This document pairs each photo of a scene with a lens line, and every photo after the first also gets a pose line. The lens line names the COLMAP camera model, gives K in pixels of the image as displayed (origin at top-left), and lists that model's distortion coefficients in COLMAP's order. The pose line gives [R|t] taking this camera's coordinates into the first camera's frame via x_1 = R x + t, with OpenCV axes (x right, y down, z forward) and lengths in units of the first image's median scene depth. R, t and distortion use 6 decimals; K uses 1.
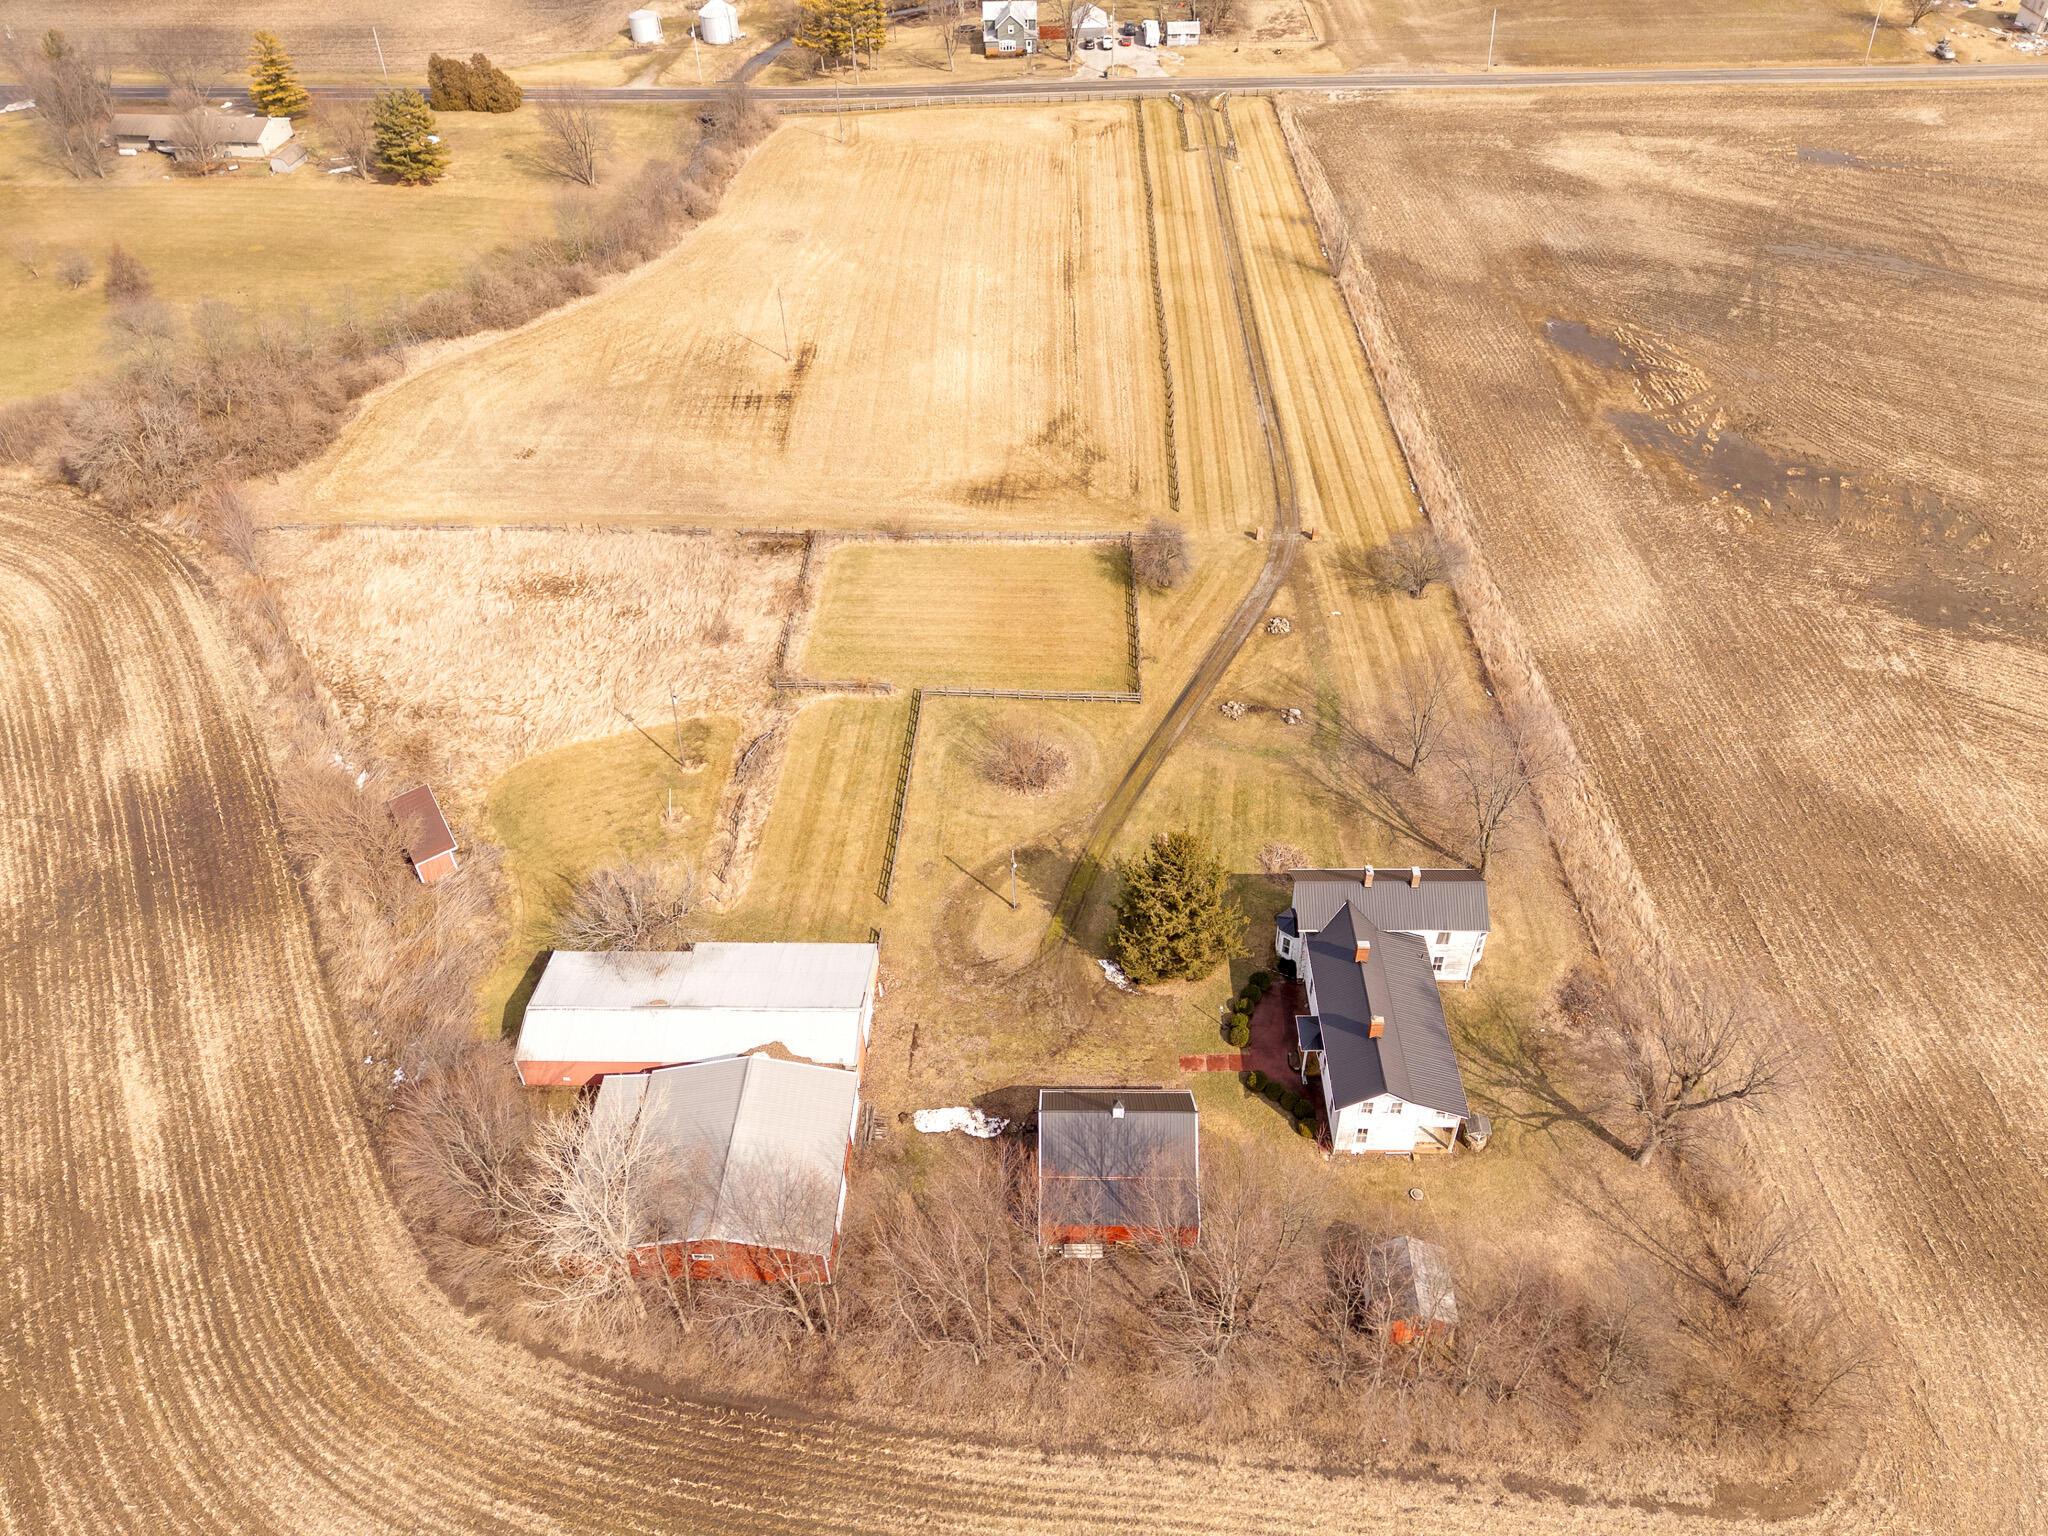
lens RADIAL K [[1504.2, 0, 1029.4], [0, 1504.2, 776.7], [0, 0, 1]] dist [0.078067, -0.061923]
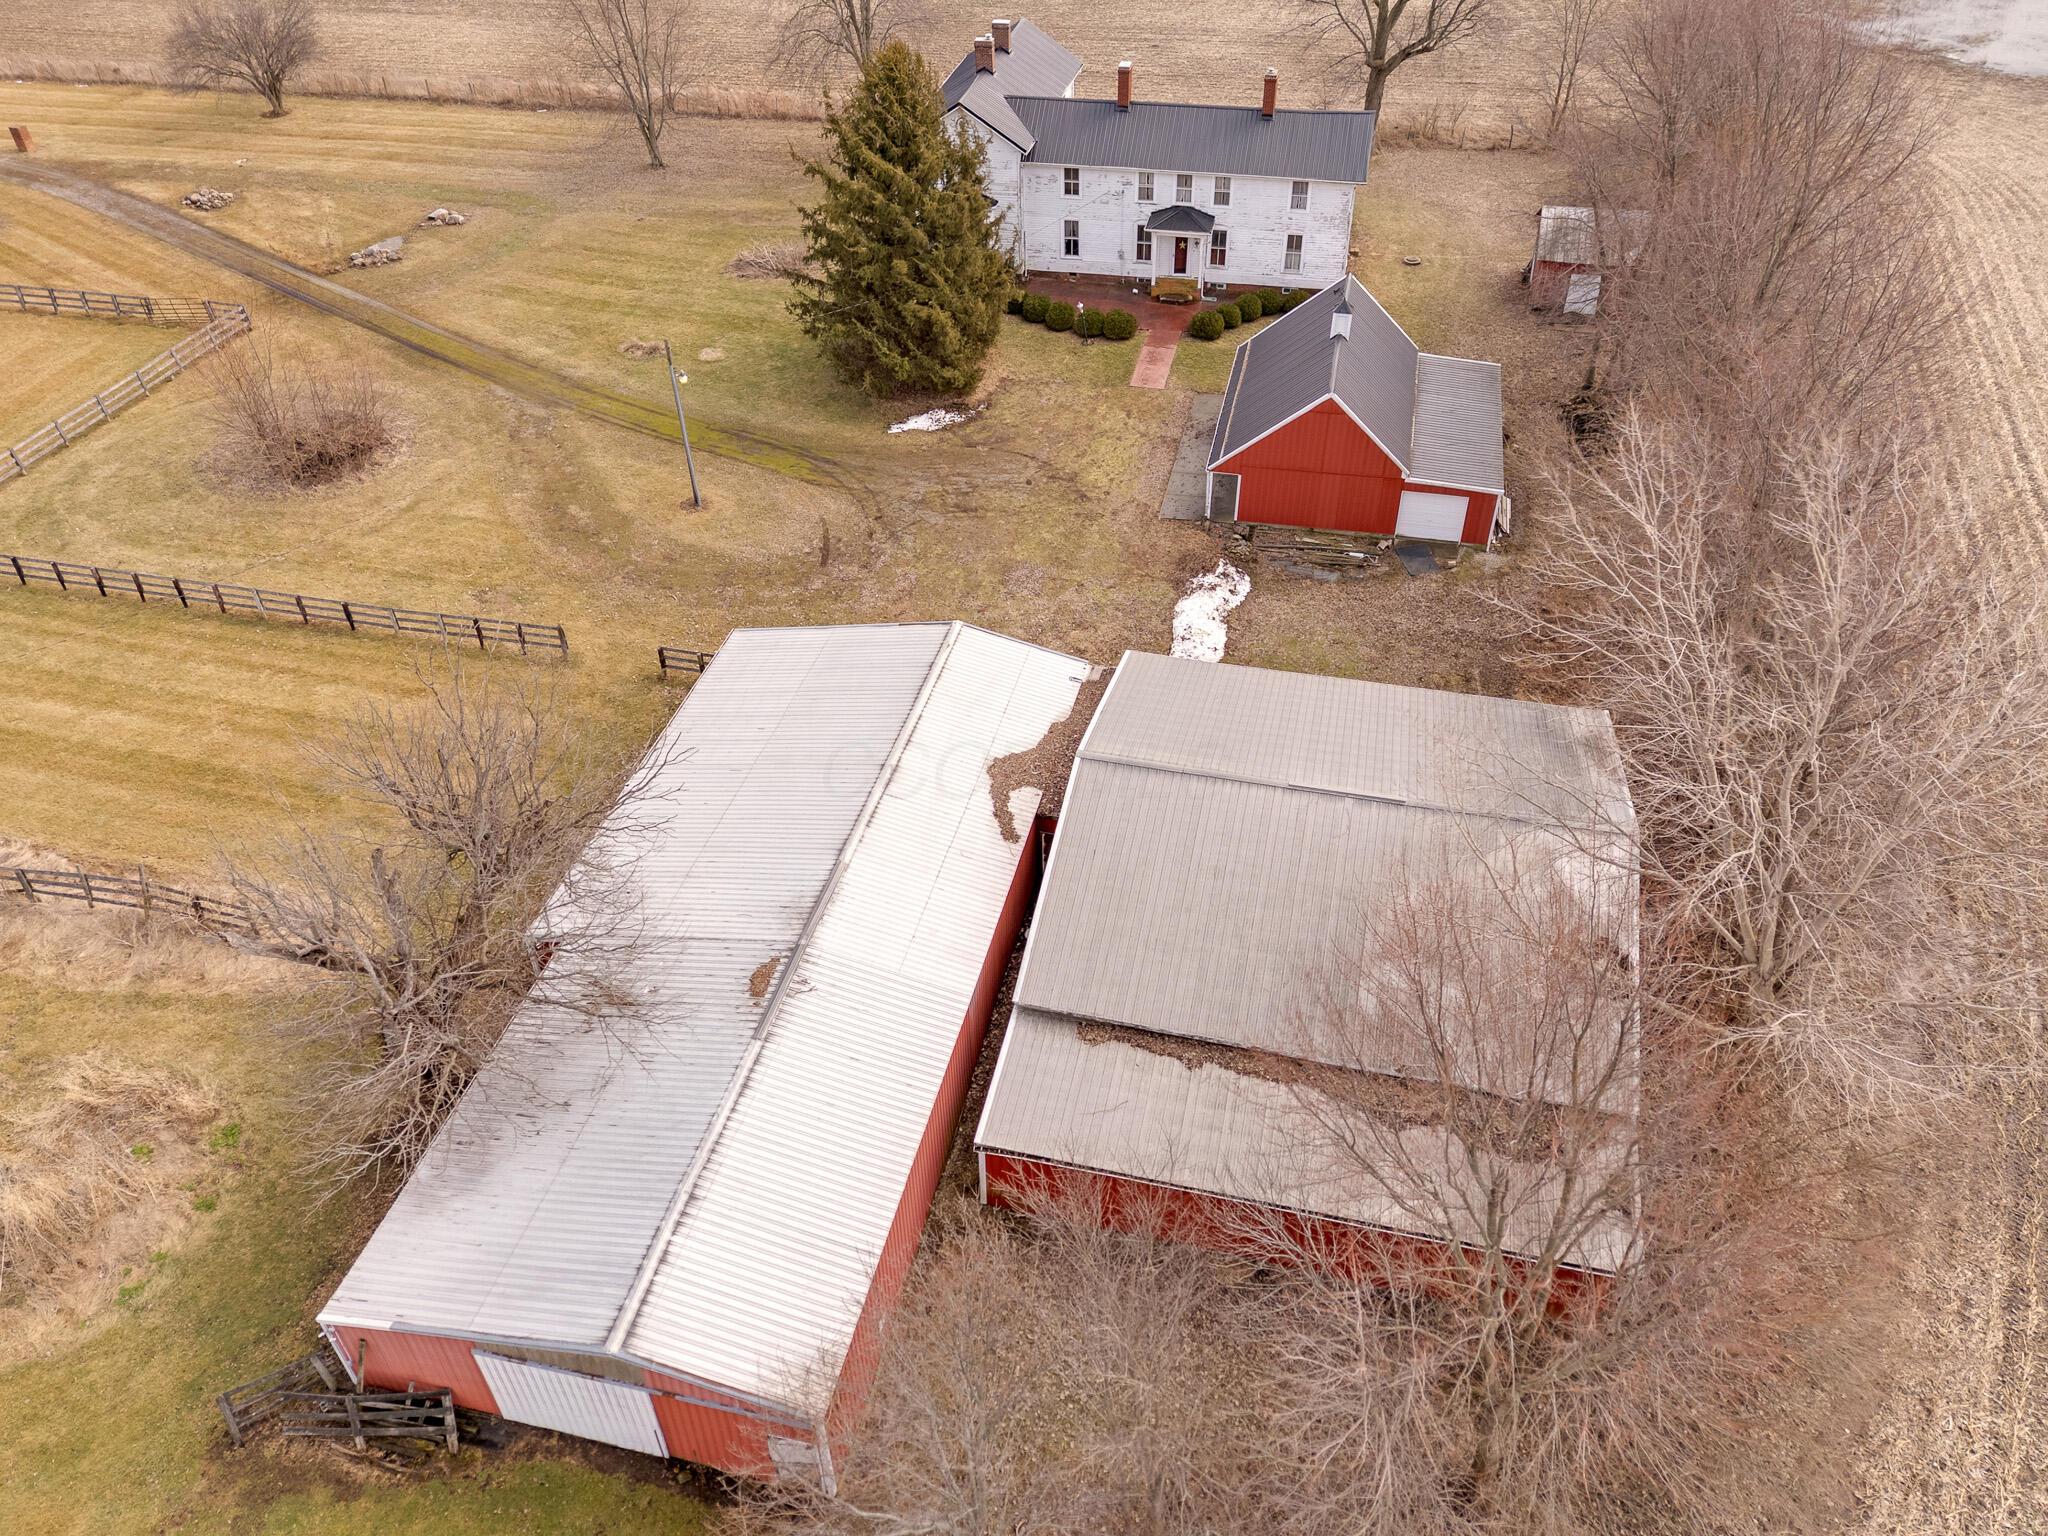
lens RADIAL K [[1504.2, 0, 1040.6], [0, 1504.2, 782.5], [0, 0, 1]] dist [0.078067, -0.061923]
pose [[0.190779, -0.626488, 0.755722, -0.415024], [0.661991, 0.650566, 0.372198, 0.038406], [-0.724825, 0.429274, 0.538844, 0.707166]]
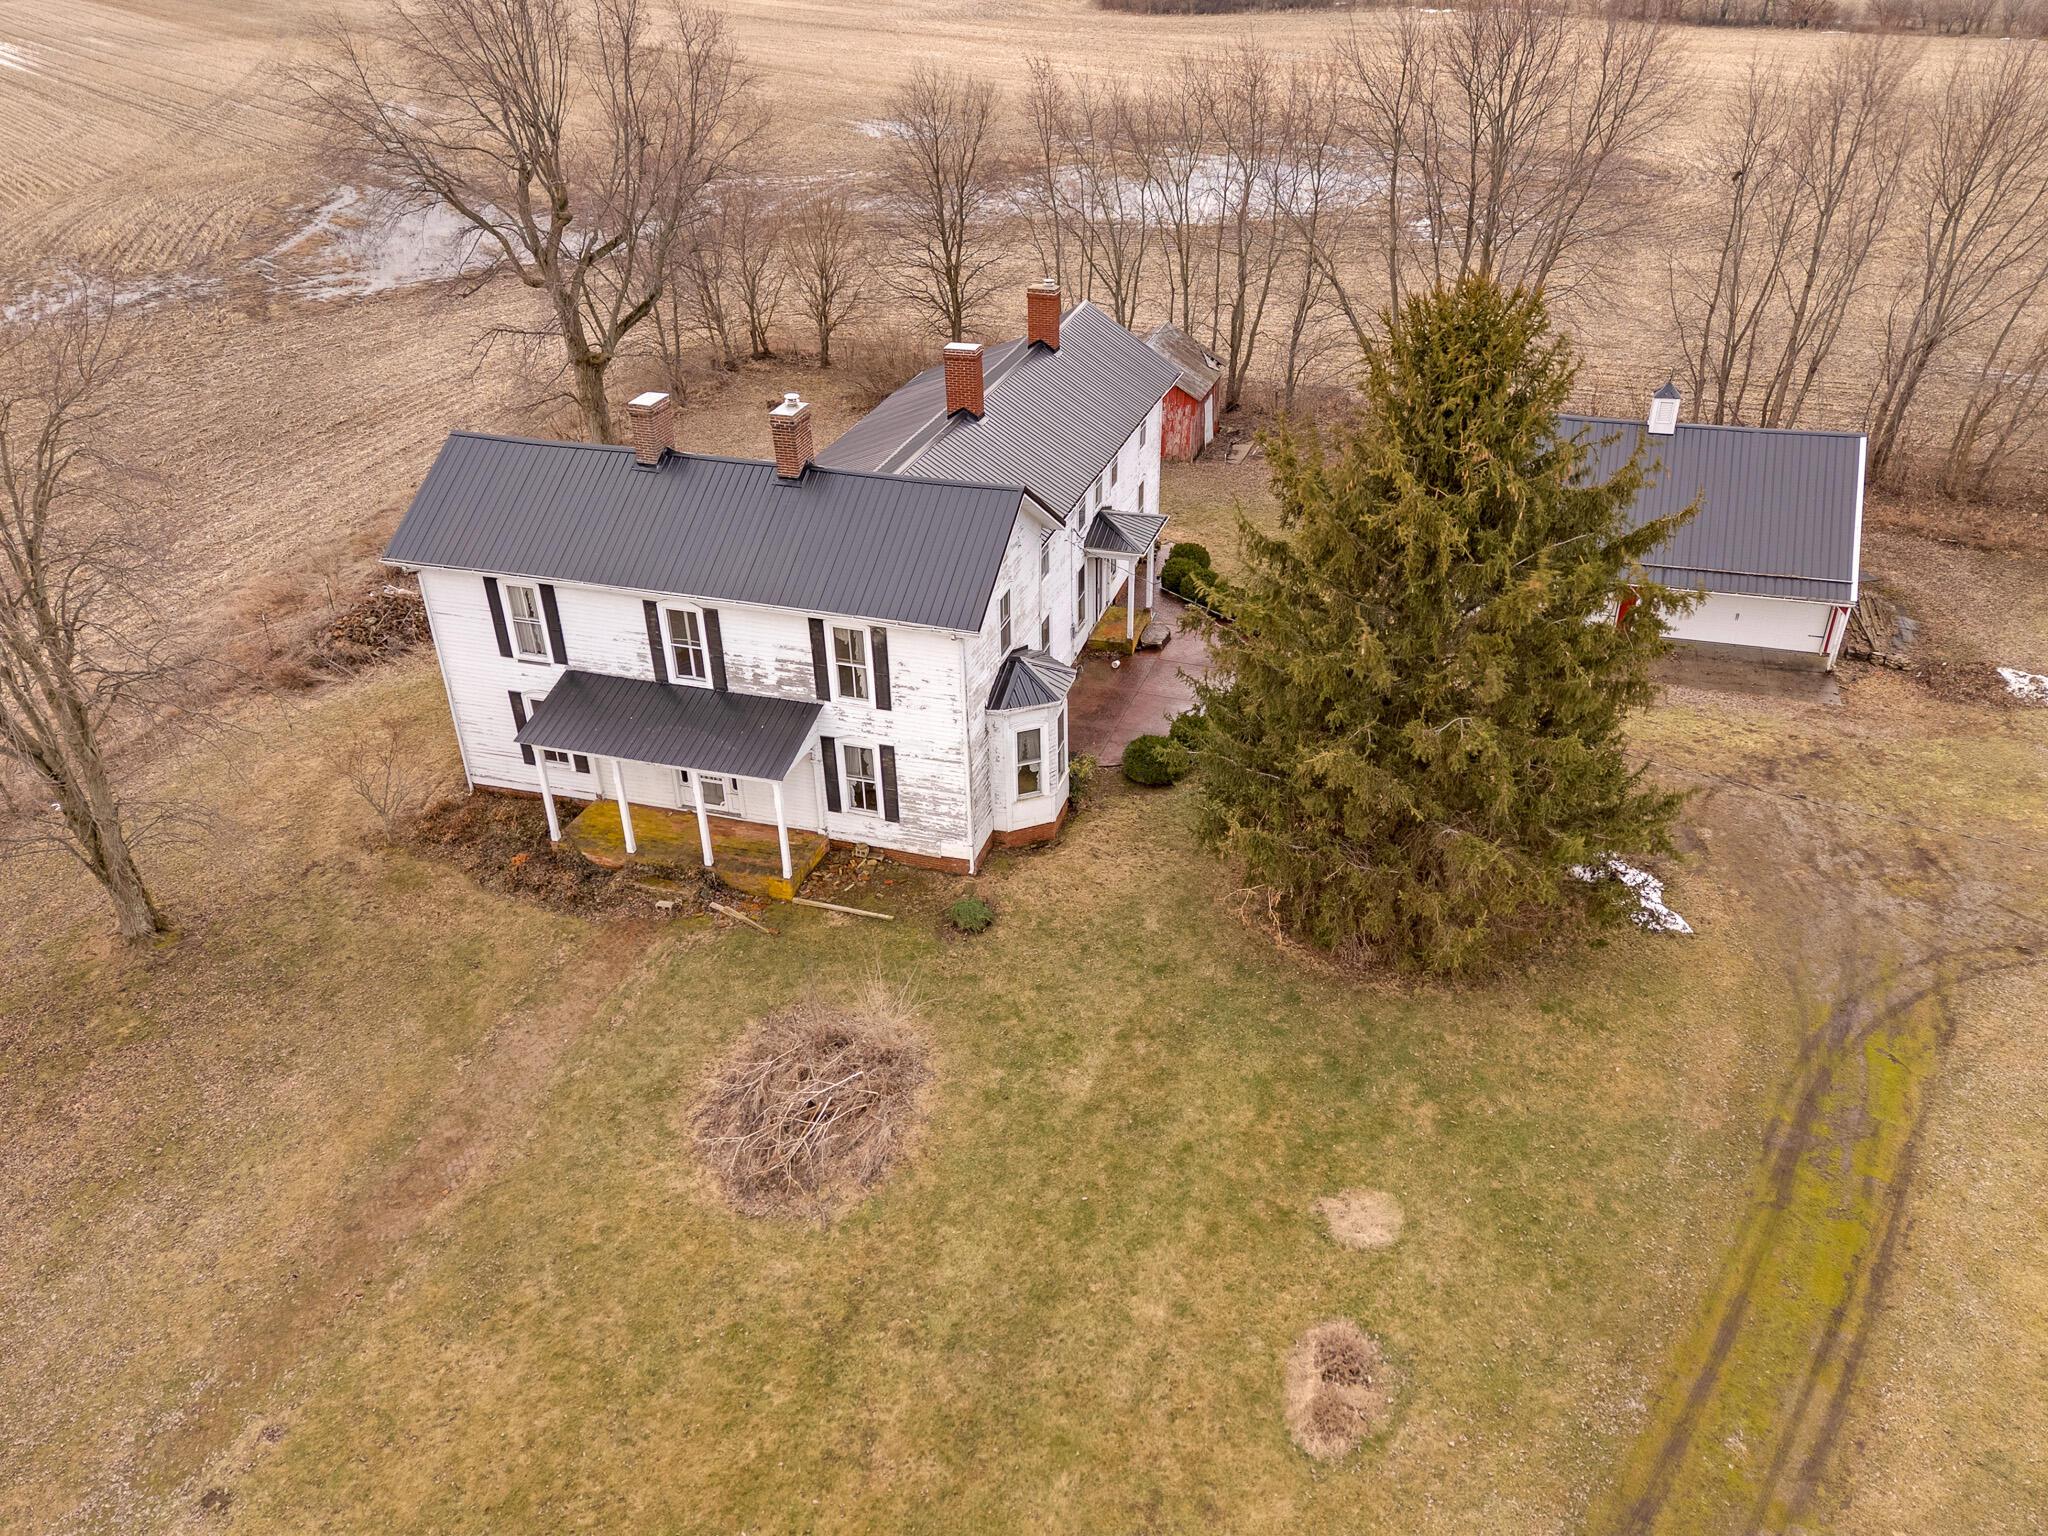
lens RADIAL K [[1504.2, 0, 1034.9], [0, 1504.2, 767.9], [0, 0, 1]] dist [0.078067, -0.061923]
pose [[-0.957984, -0.112239, 0.263949, 0.087540], [0.217262, 0.316831, 0.923263, -0.160866], [-0.187253, 0.941818, -0.279134, 1.043319]]
